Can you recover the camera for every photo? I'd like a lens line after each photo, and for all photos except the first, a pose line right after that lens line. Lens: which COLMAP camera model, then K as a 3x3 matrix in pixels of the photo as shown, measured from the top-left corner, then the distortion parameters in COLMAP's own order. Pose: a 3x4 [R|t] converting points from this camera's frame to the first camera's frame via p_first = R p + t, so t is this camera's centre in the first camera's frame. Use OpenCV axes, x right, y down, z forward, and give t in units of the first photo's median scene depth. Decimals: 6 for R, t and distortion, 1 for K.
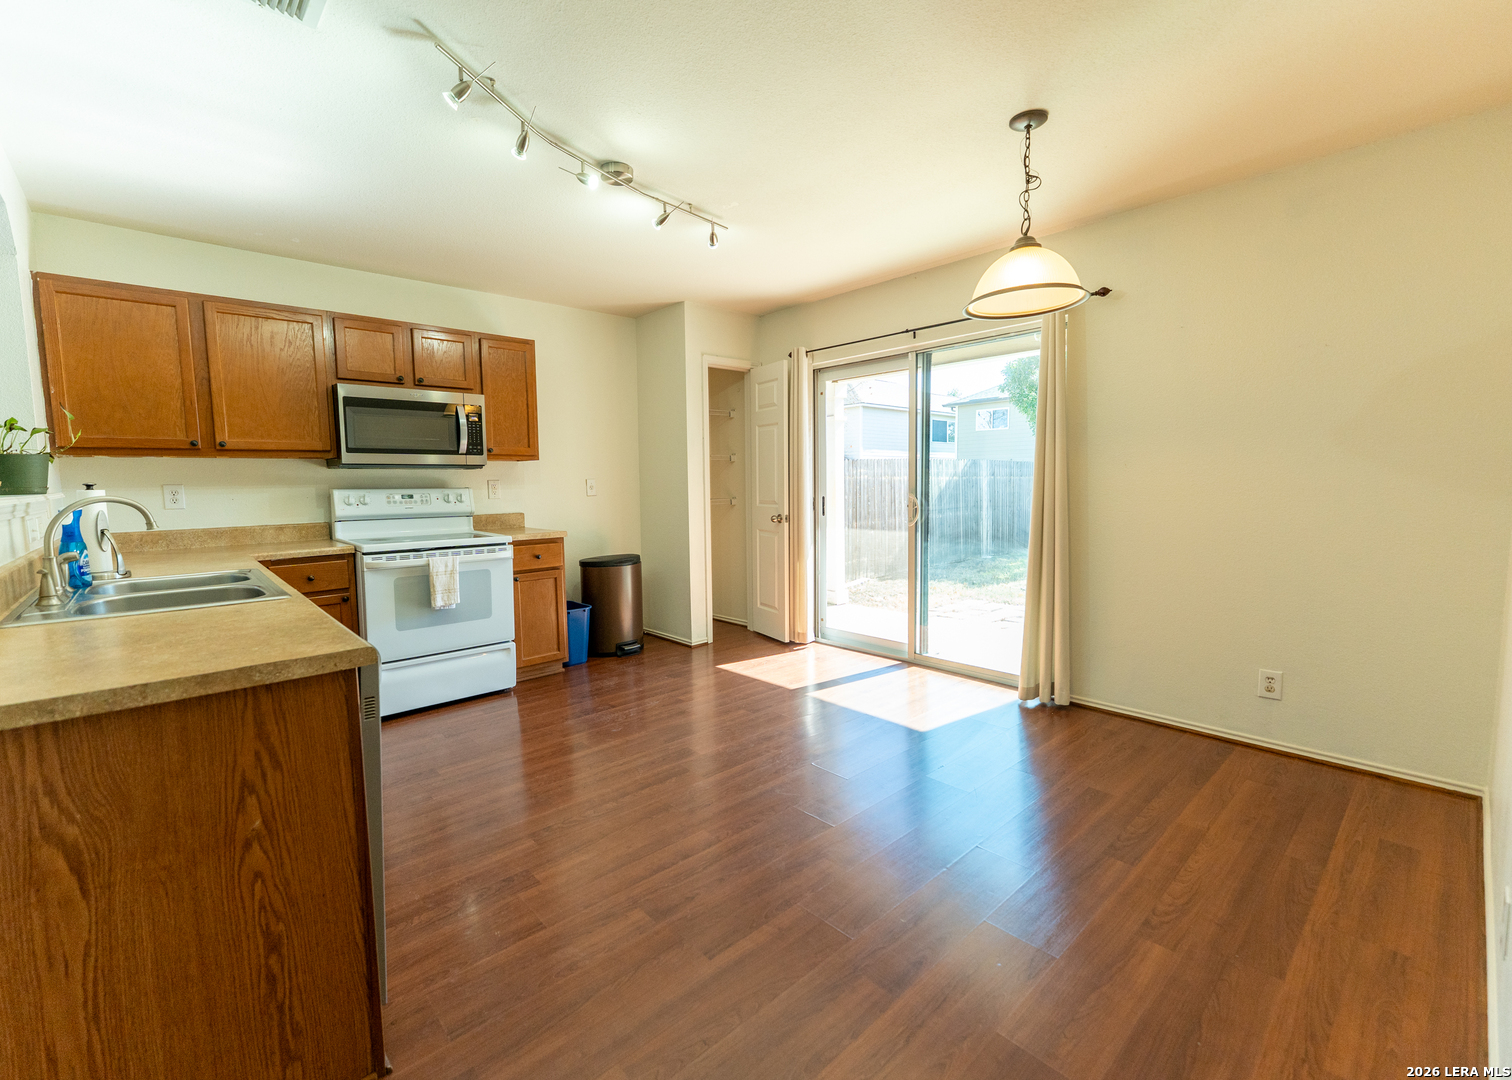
lens RADIAL K [[774.2, 0, 728.7], [0, 774.2, 547.9], [0, 0, 1]] dist [0.003096, 0.001403]
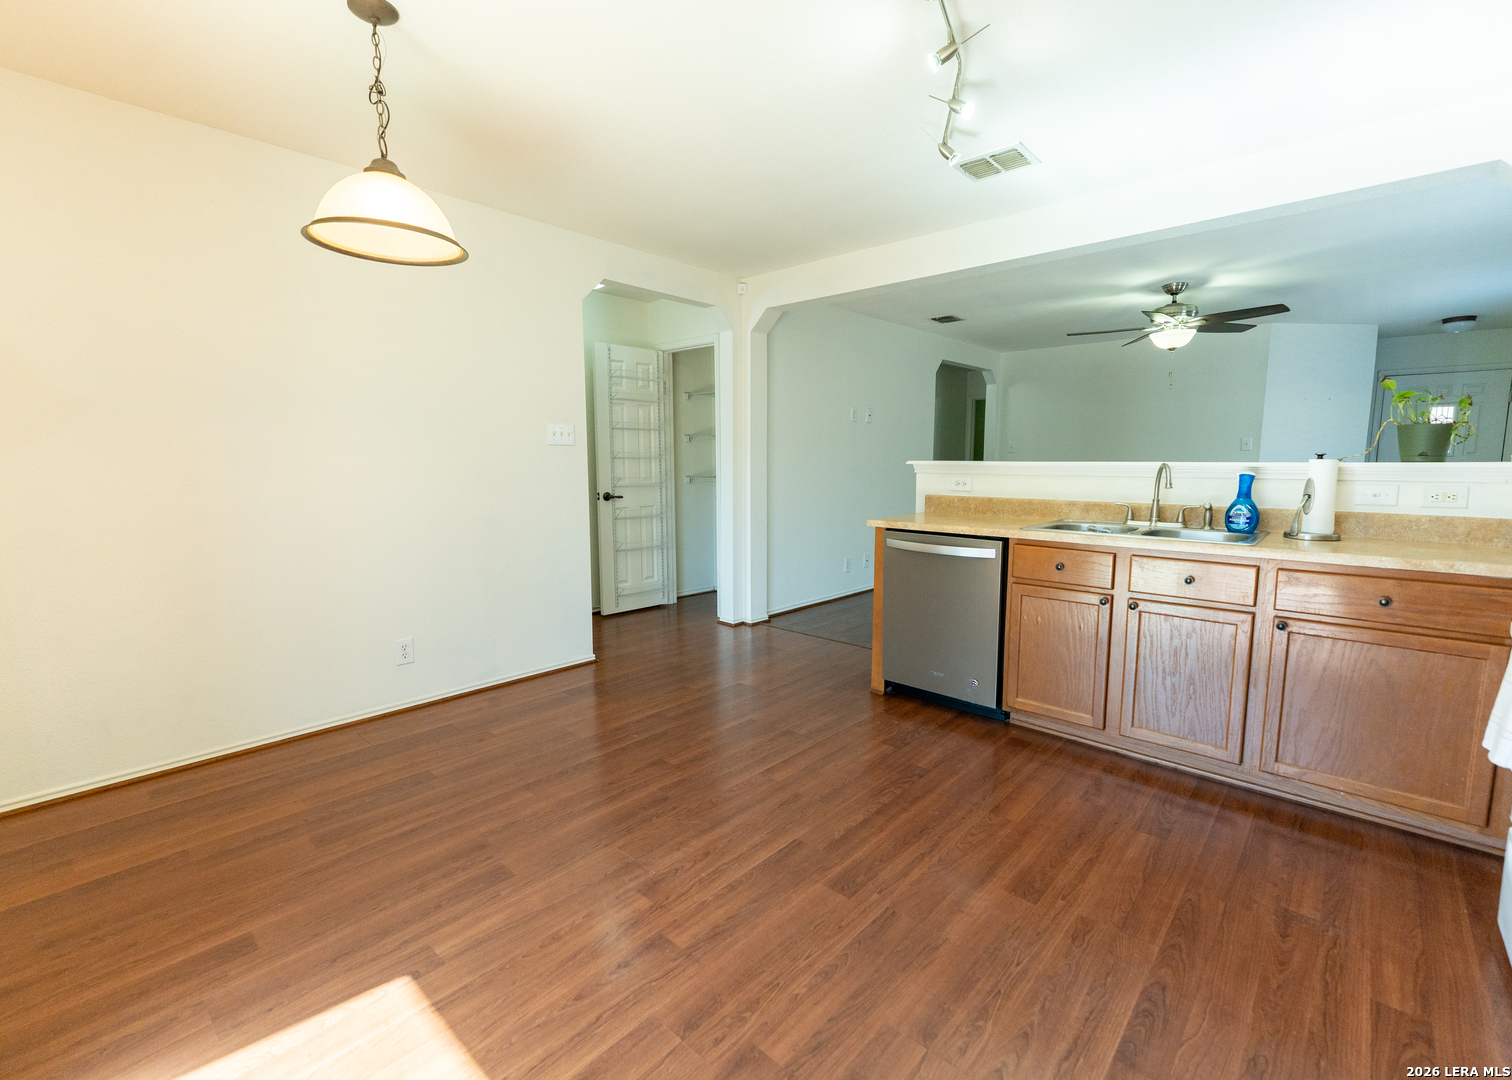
lens RADIAL K [[774.2, 0, 728.7], [0, 774.2, 547.9], [0, 0, 1]] dist [0.003096, 0.001403]
pose [[-0.998113, 0.027307, -0.054999, 0.089835], [0.015292, 0.977998, 0.208051, -0.185189], [0.059470, 0.206817, -0.976571, 2.066940]]
